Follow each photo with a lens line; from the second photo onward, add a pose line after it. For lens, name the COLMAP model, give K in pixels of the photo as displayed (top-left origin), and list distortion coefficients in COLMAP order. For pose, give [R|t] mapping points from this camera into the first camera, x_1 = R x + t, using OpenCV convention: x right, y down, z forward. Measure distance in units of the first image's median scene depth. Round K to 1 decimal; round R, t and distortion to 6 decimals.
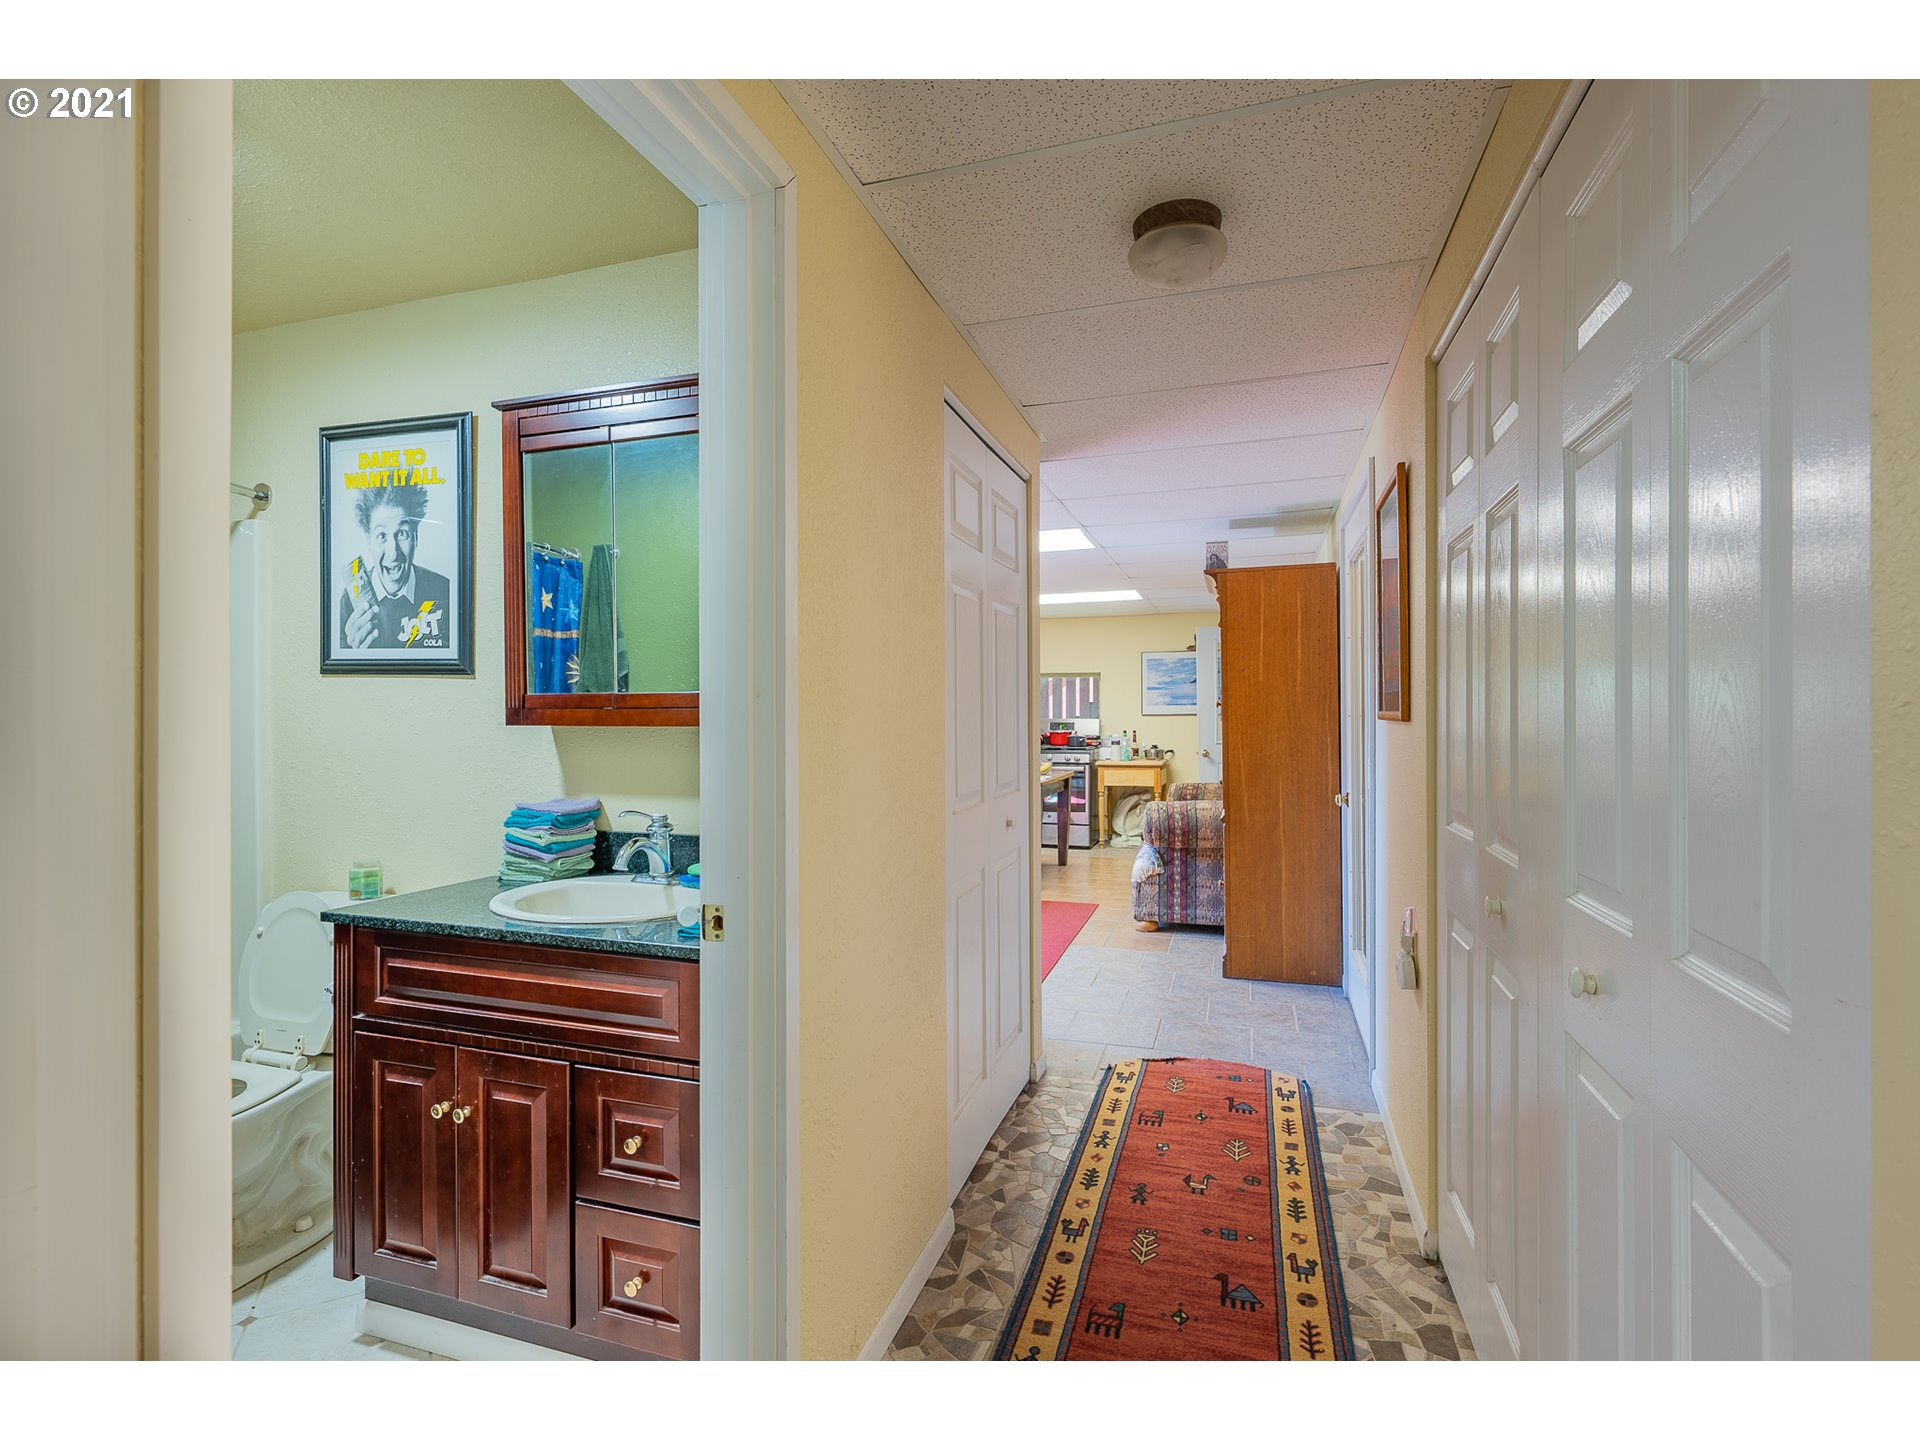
lens RADIAL K [[882.8, 0, 965.0], [0, 882.8, 714.1], [0, 0, 1]] dist [0.000364, 0.000216]
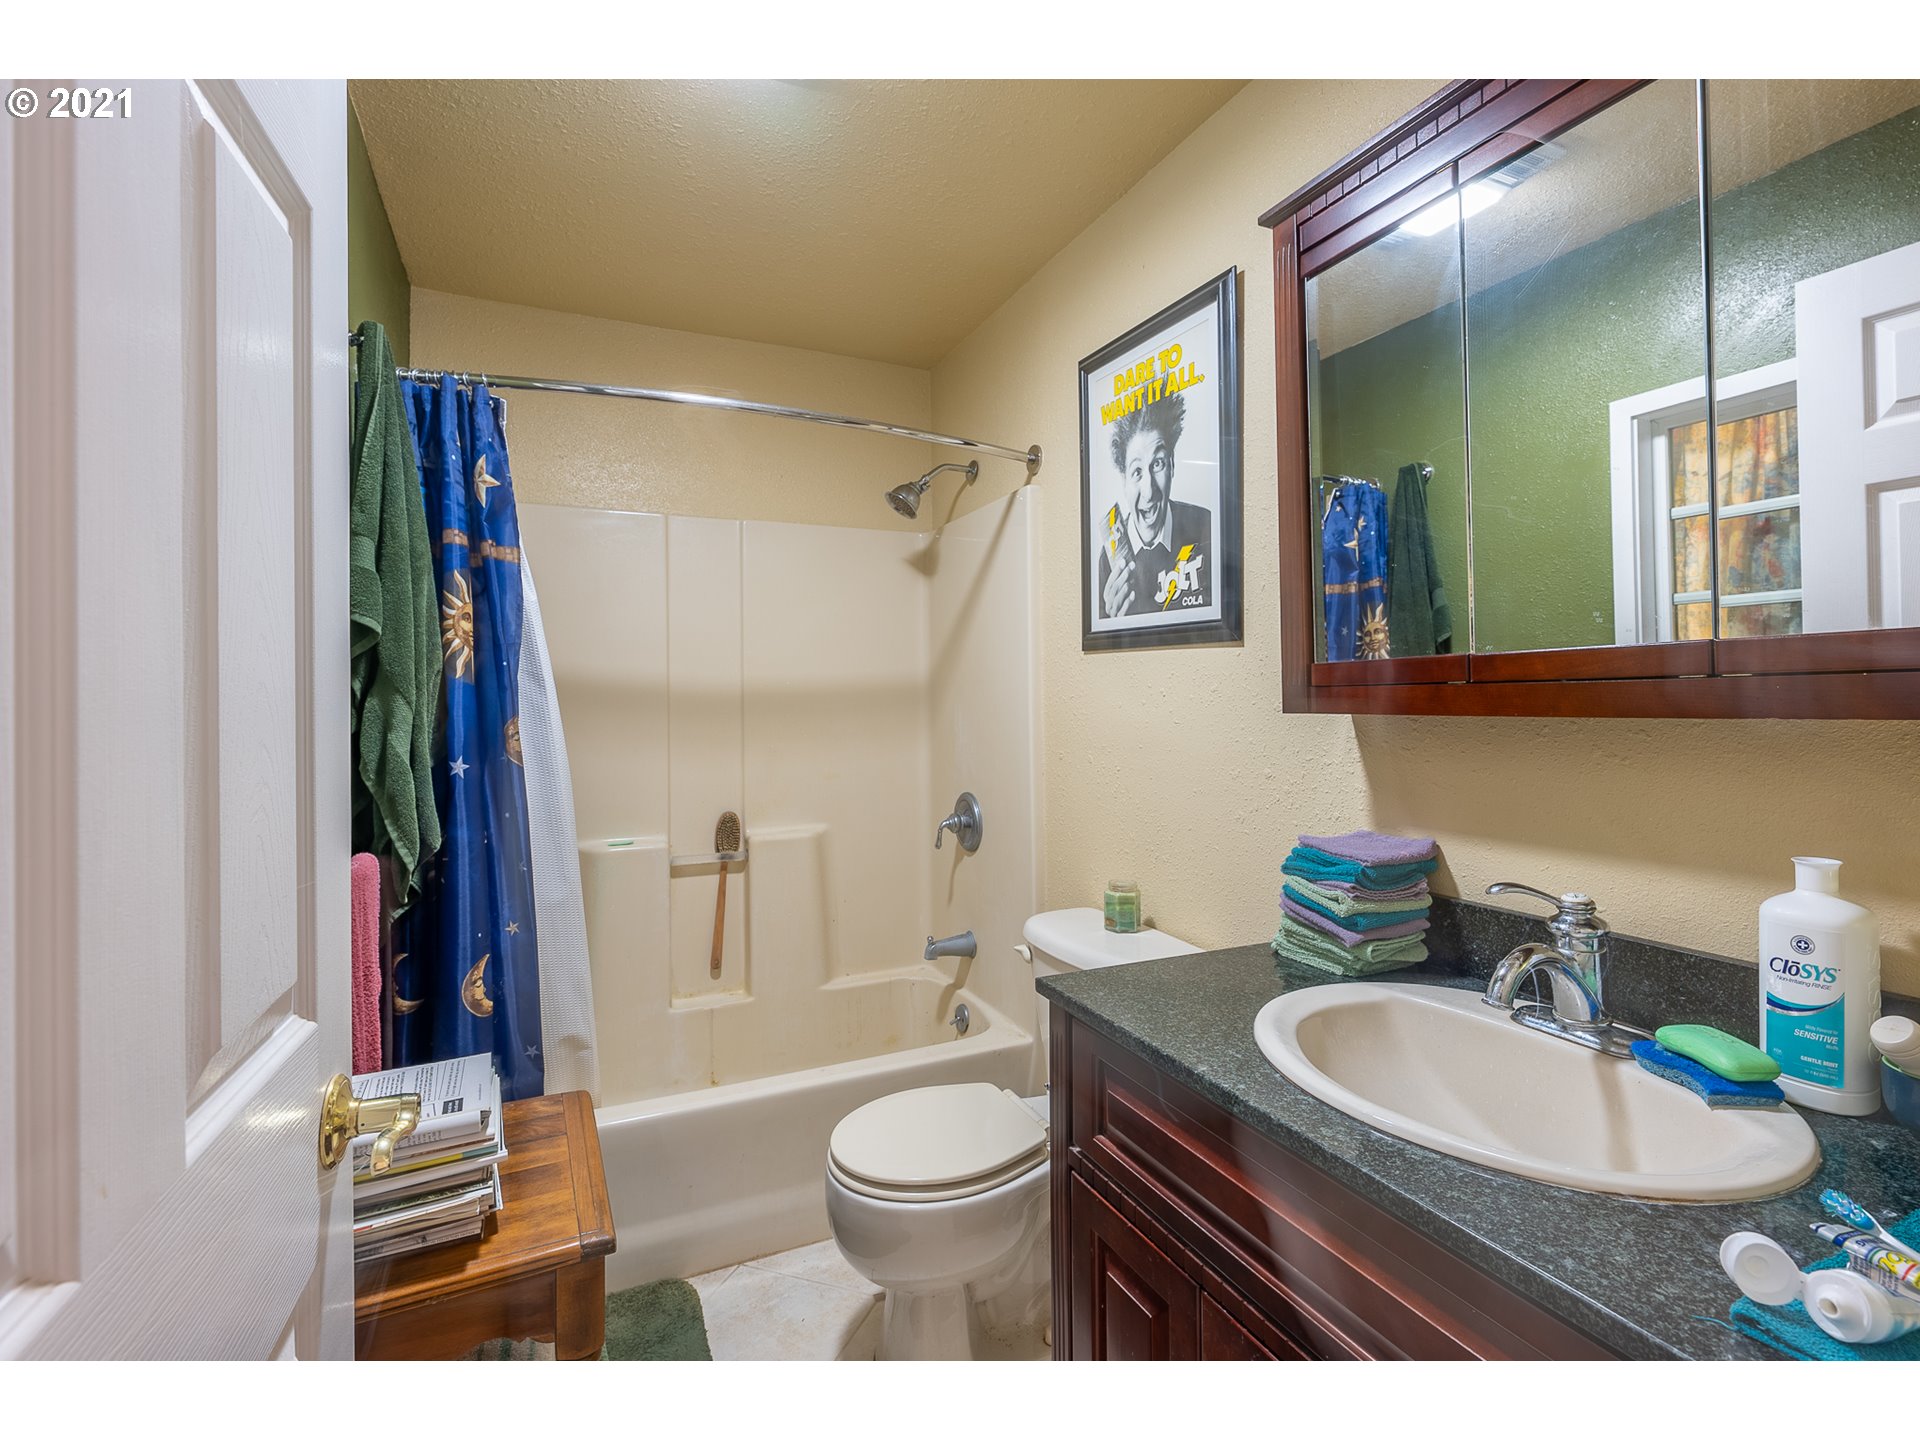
lens RADIAL K [[882.8, 0, 965.0], [0, 882.8, 714.1], [0, 0, 1]] dist [0.000364, 0.000216]
pose [[0.666715, 0.003881, -0.745303, -0.173570], [0.016520, 0.999664, 0.019983, -0.003186], [0.745130, -0.025636, 0.666426, 0.354610]]
